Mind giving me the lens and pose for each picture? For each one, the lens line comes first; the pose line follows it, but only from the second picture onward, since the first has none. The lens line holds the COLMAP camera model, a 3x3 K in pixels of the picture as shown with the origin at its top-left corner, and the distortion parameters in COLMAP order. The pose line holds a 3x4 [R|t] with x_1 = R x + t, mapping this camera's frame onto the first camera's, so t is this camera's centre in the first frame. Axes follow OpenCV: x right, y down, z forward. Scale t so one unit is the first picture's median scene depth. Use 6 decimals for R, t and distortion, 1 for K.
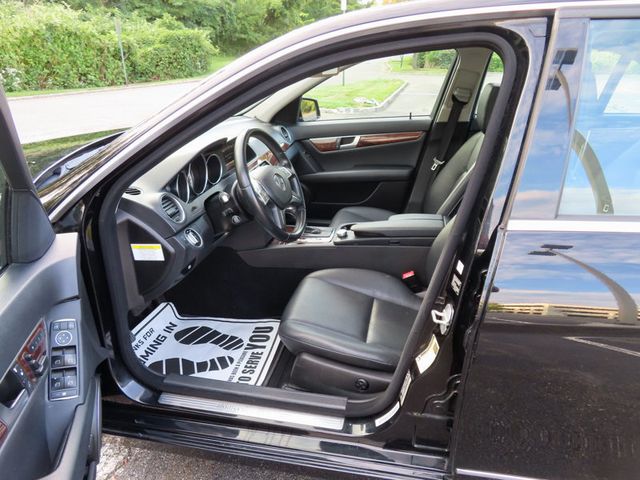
lens RADIAL K [[463.6, 0, 320.0], [0, 463.6, 240.0], [0, 0, 1]] dist [-0.009595, 0.006367]
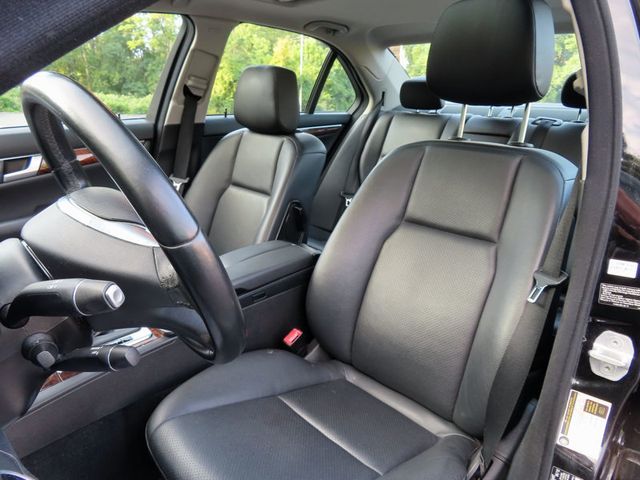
lens RADIAL K [[457.1, 0, 318.8], [0, 457.1, 241.4], [0, 0, 1]] dist [-0.005453, -0.000866]
pose [[0.588413, -0.211279, 0.780469, -0.210350], [0.275274, 0.959940, 0.052328, -0.061693], [-0.760260, 0.184053, 0.623001, 0.461181]]
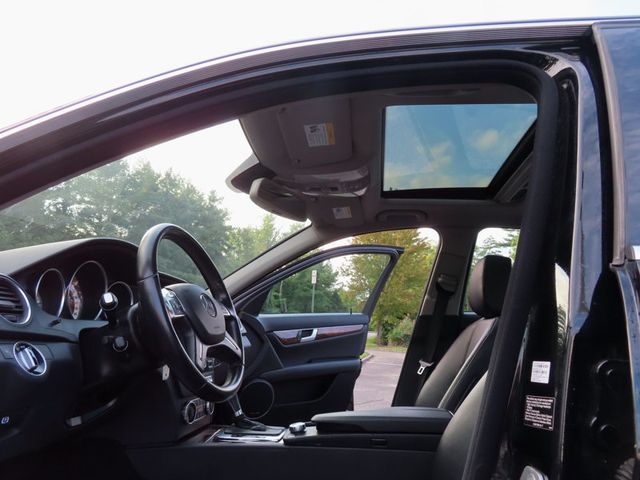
lens RADIAL K [[459.5, 0, 313.9], [0, 459.5, 239.4], [0, 0, 1]] dist [-0.010513, 0.005651]
pose [[0.996514, 0.073721, 0.039040, 0.022241], [-0.039719, 0.830844, -0.555087, 0.107364], [-0.073357, 0.551601, 0.830876, 0.277999]]
